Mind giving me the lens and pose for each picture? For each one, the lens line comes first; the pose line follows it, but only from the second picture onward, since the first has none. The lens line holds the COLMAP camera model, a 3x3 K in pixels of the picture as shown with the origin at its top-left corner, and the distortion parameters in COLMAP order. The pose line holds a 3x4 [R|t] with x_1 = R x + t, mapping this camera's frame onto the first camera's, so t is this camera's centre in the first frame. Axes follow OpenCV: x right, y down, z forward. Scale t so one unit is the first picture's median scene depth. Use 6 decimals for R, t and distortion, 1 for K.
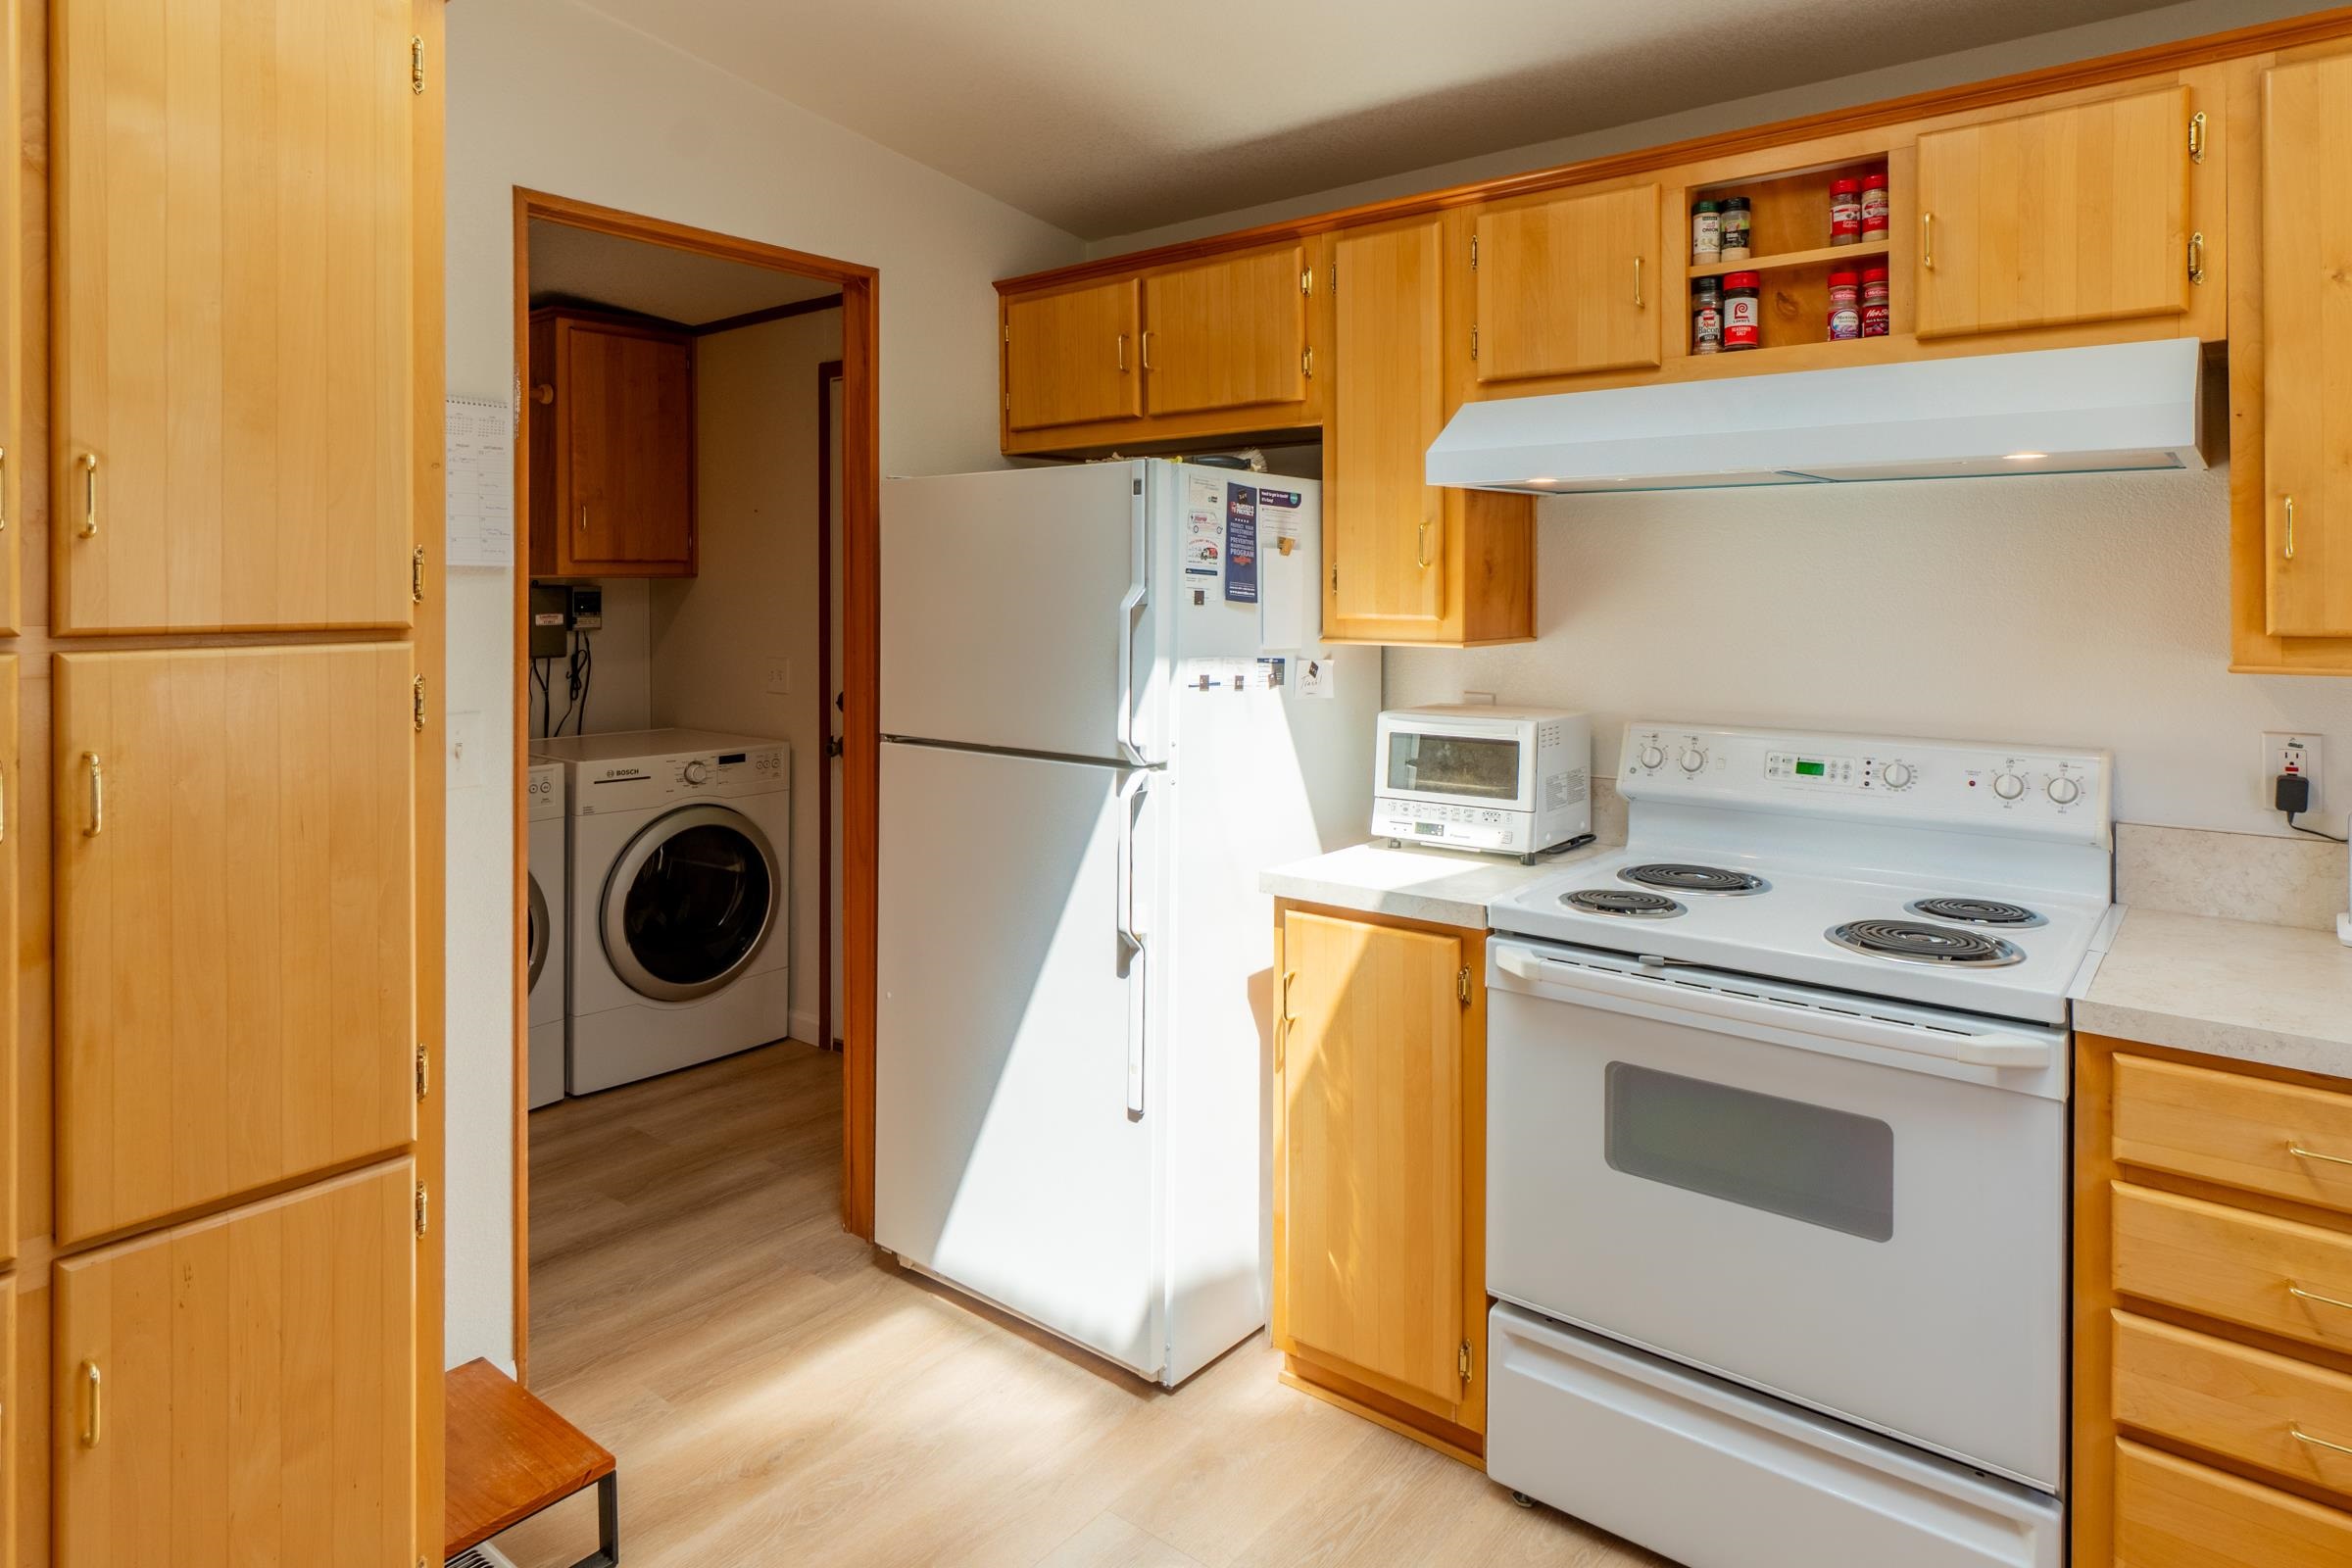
lens RADIAL K [[1327.8, 0, 1239.5], [0, 1327.8, 585.4], [0, 0, 1]] dist [-0.002284, -0.000531]
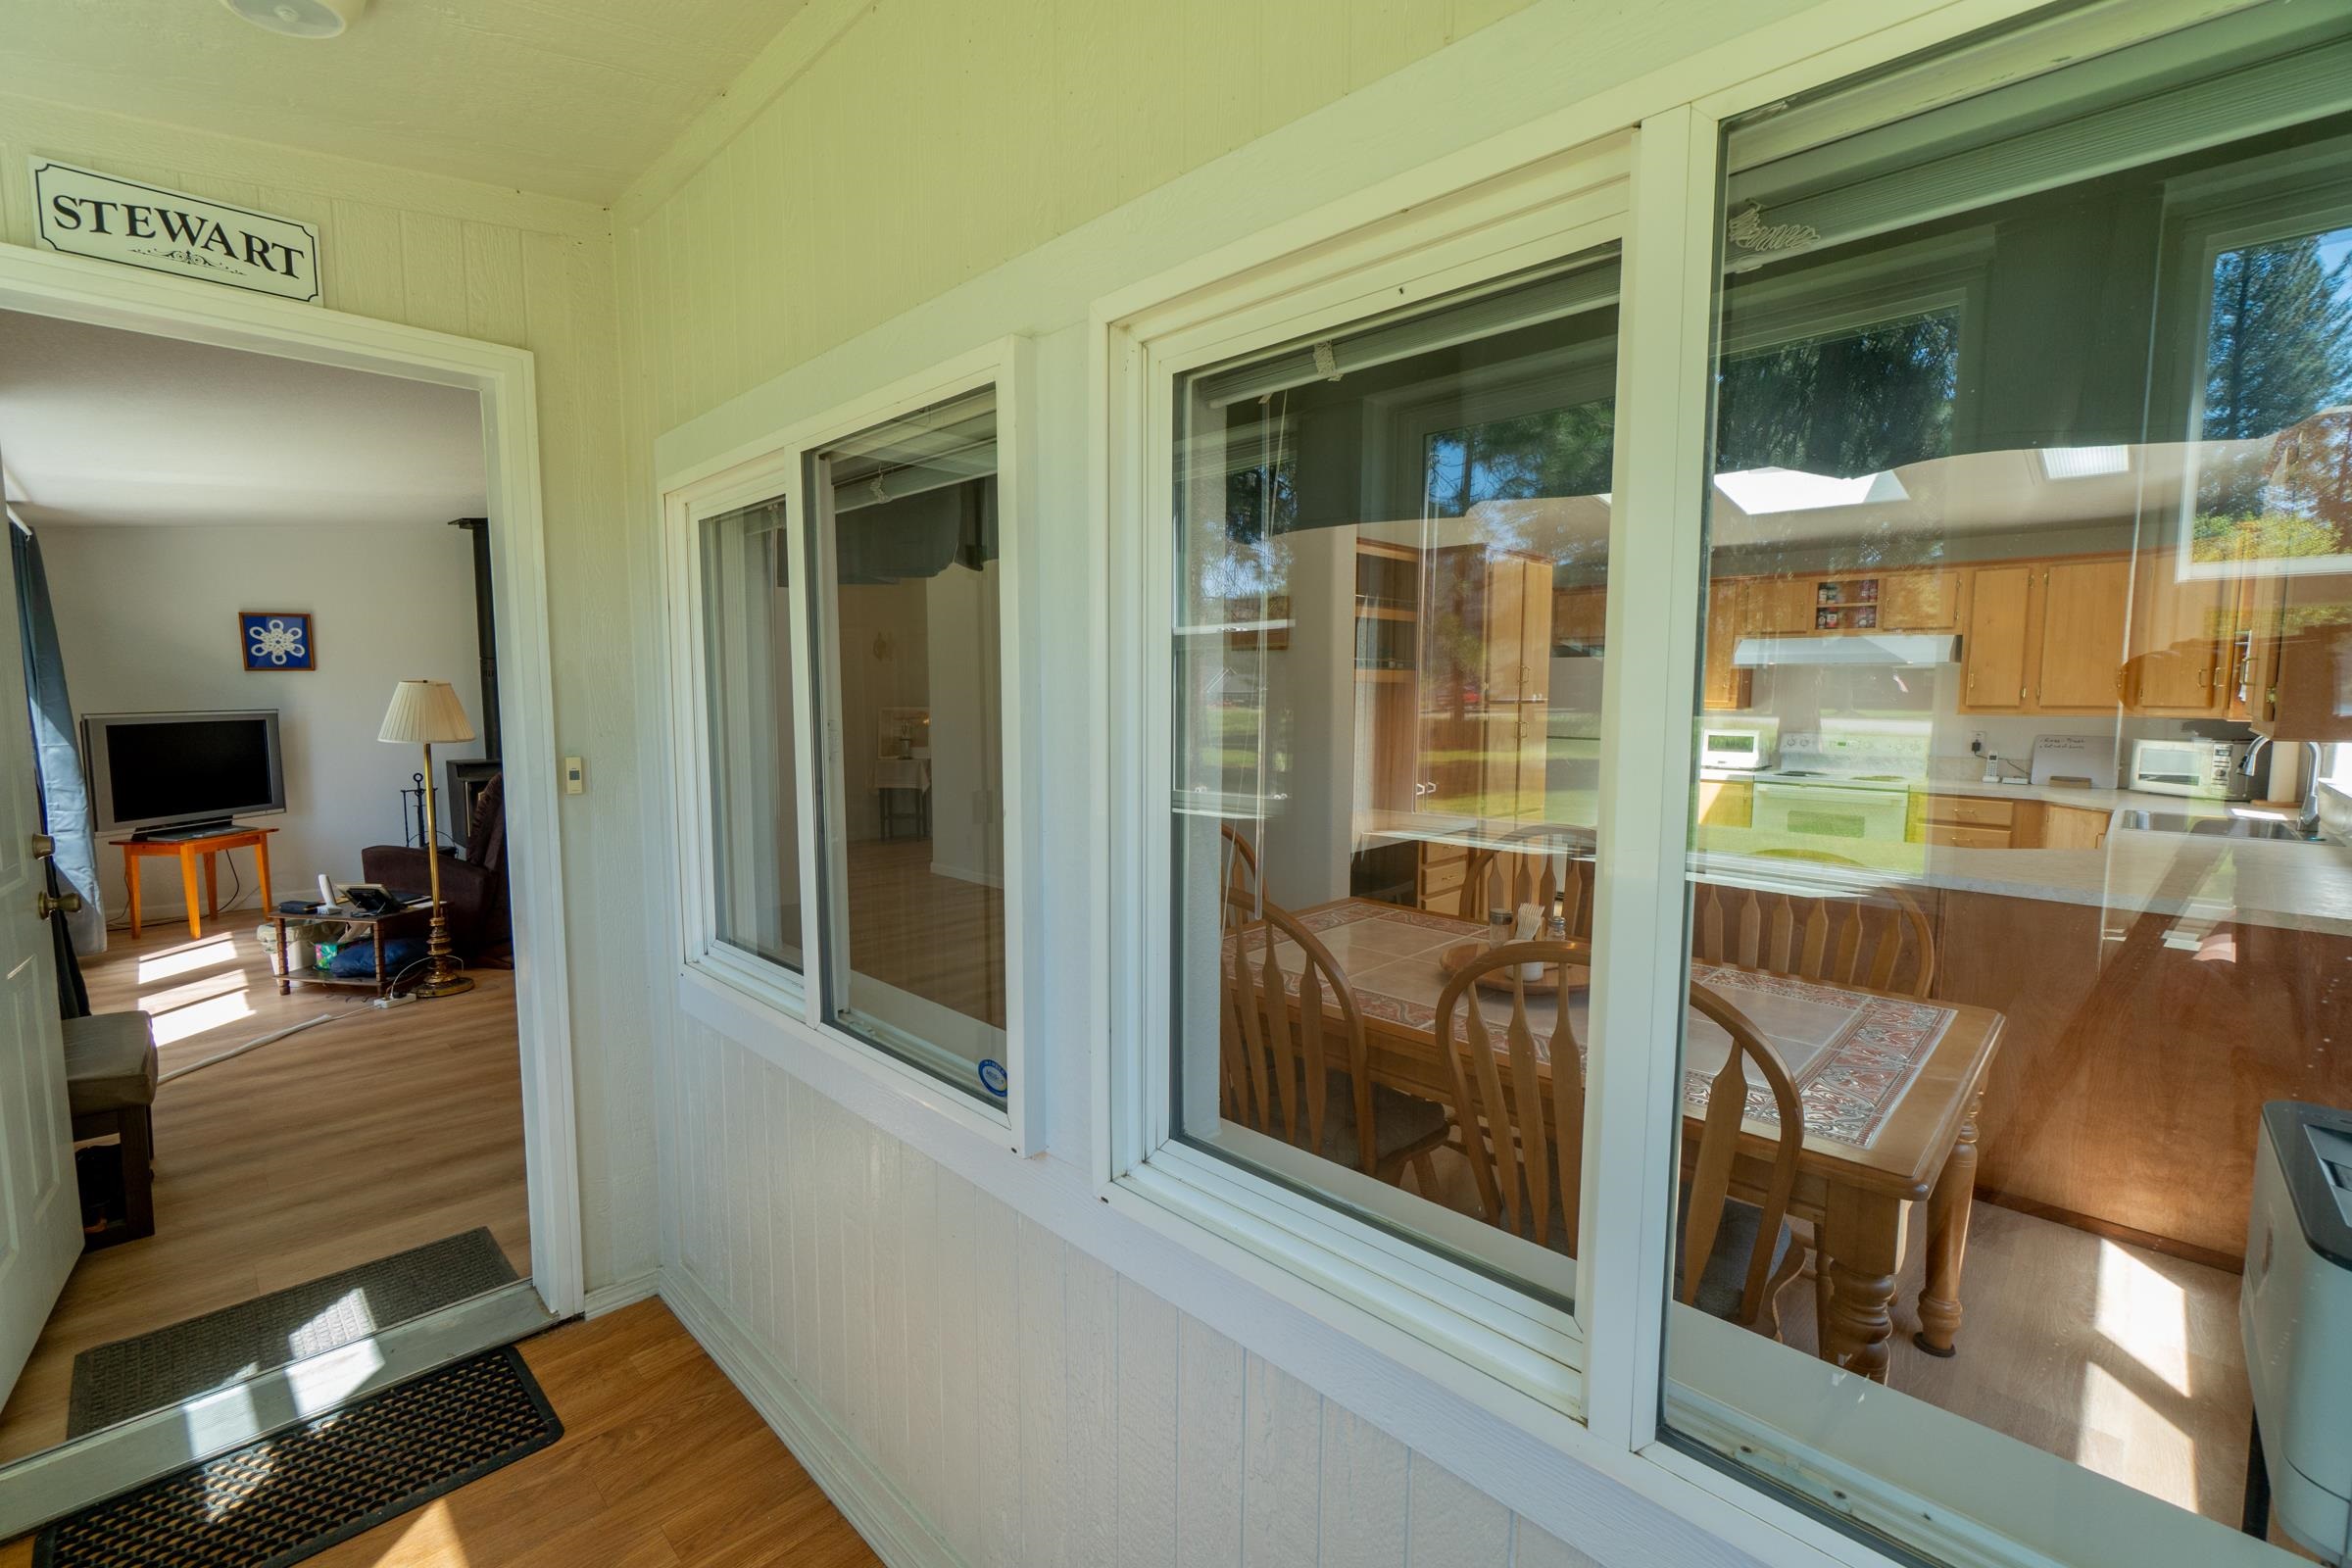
lens RADIAL K [[1034.7, 0, 1162.7], [0, 1034.7, 789.5], [0, 0, 1]] dist [-0.008631, 0.001508]
pose [[0.992626, 0.020588, -0.119453, -1.109810], [-0.009496, 0.995649, 0.092694, 0.020078], [0.120842, -0.090876, 0.988503, -2.088910]]
